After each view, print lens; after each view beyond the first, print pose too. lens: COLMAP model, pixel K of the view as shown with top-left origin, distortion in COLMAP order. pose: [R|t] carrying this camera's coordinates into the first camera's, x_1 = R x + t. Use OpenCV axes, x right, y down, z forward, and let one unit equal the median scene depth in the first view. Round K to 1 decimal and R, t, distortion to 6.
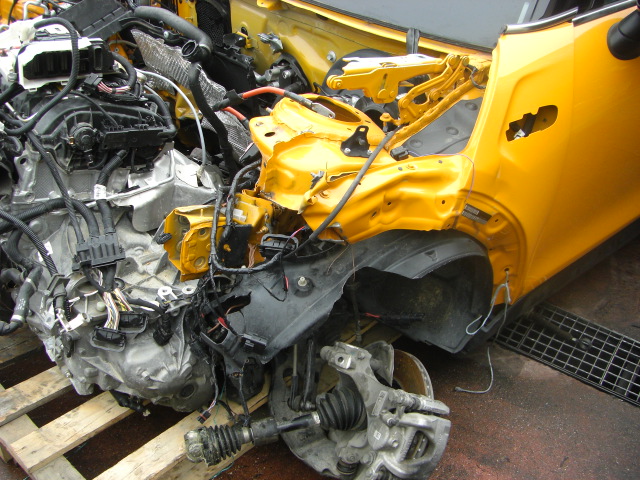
lens RADIAL K [[725.7, 0, 304.0], [0, 725.7, 250.0], [0, 0, 1]] dist [-0.205601, 0.215849]
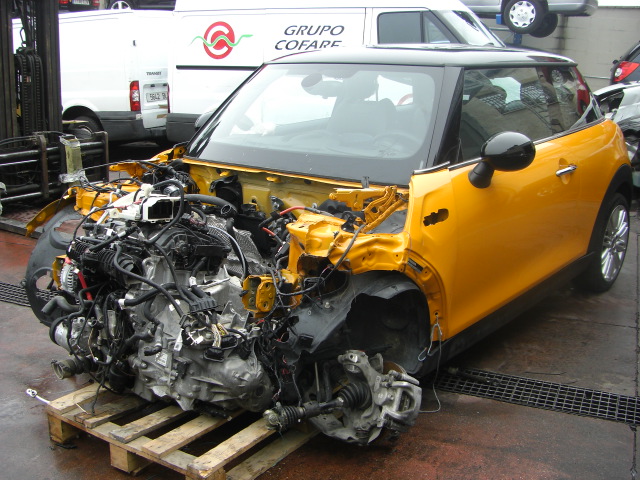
lens RADIAL K [[725.7, 0, 304.0], [0, 725.7, 250.0], [0, 0, 1]] dist [-0.205601, 0.215849]
pose [[0.986414, -0.074581, 0.146376, -0.290066], [0.121848, 0.929770, -0.347391, 0.496421], [-0.110188, 0.360507, 0.926225, -0.650438]]
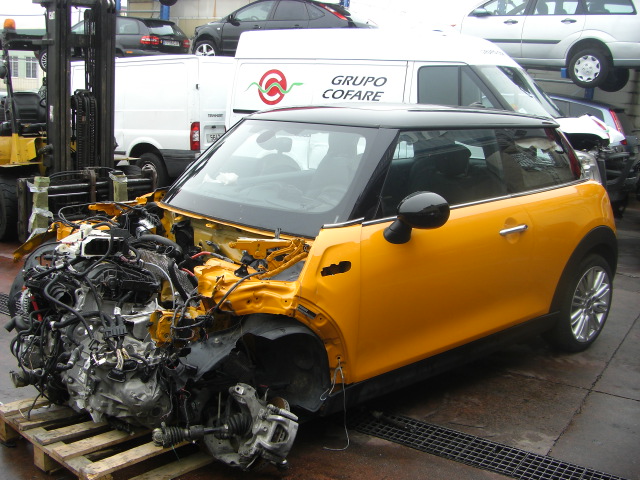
lens RADIAL K [[725.7, 0, 304.0], [0, 725.7, 250.0], [0, 0, 1]] dist [-0.205601, 0.215849]
pose [[0.999931, -0.008617, 0.007926, 0.212234], [0.011097, 0.913304, -0.407127, 0.589682], [-0.003730, 0.407187, 0.913337, -0.868209]]
